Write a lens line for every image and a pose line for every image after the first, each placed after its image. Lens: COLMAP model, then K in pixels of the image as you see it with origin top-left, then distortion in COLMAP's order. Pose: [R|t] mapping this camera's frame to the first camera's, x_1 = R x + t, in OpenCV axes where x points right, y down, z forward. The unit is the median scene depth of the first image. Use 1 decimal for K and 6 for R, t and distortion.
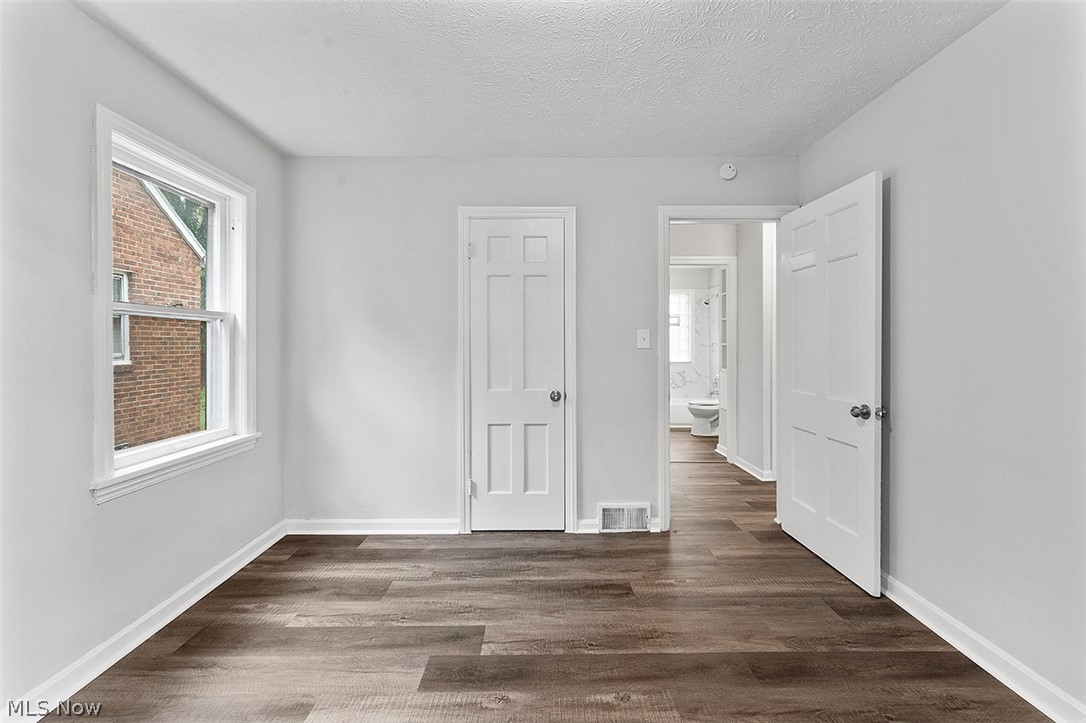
lens RADIAL K [[437.5, 0, 542.8], [0, 437.5, 354.2], [0, 0, 1]] dist [-0.001773, -0.000275]
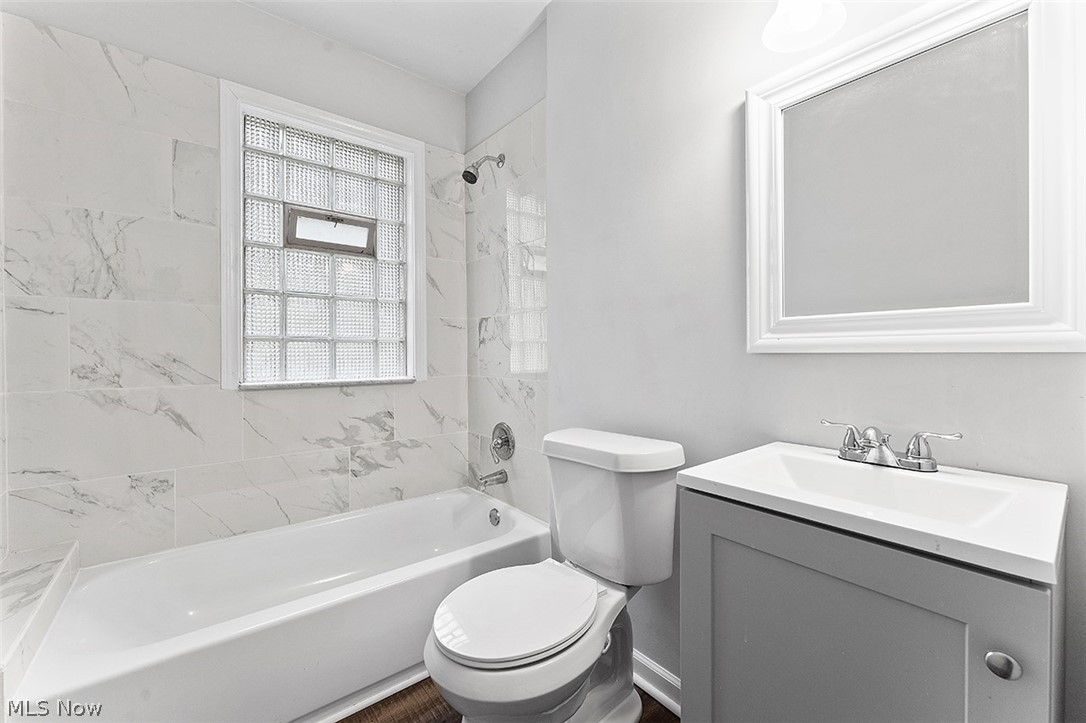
lens RADIAL K [[437.5, 0, 542.7], [0, 437.5, 356.0], [0, 0, 1]] dist [-0.001773, -0.000275]
pose [[0.789574, -0.006143, 0.613625, 0.222399], [0.005702, 0.999980, 0.002674, 0.001176], [-0.613629, 0.001388, 0.789593, 0.704077]]
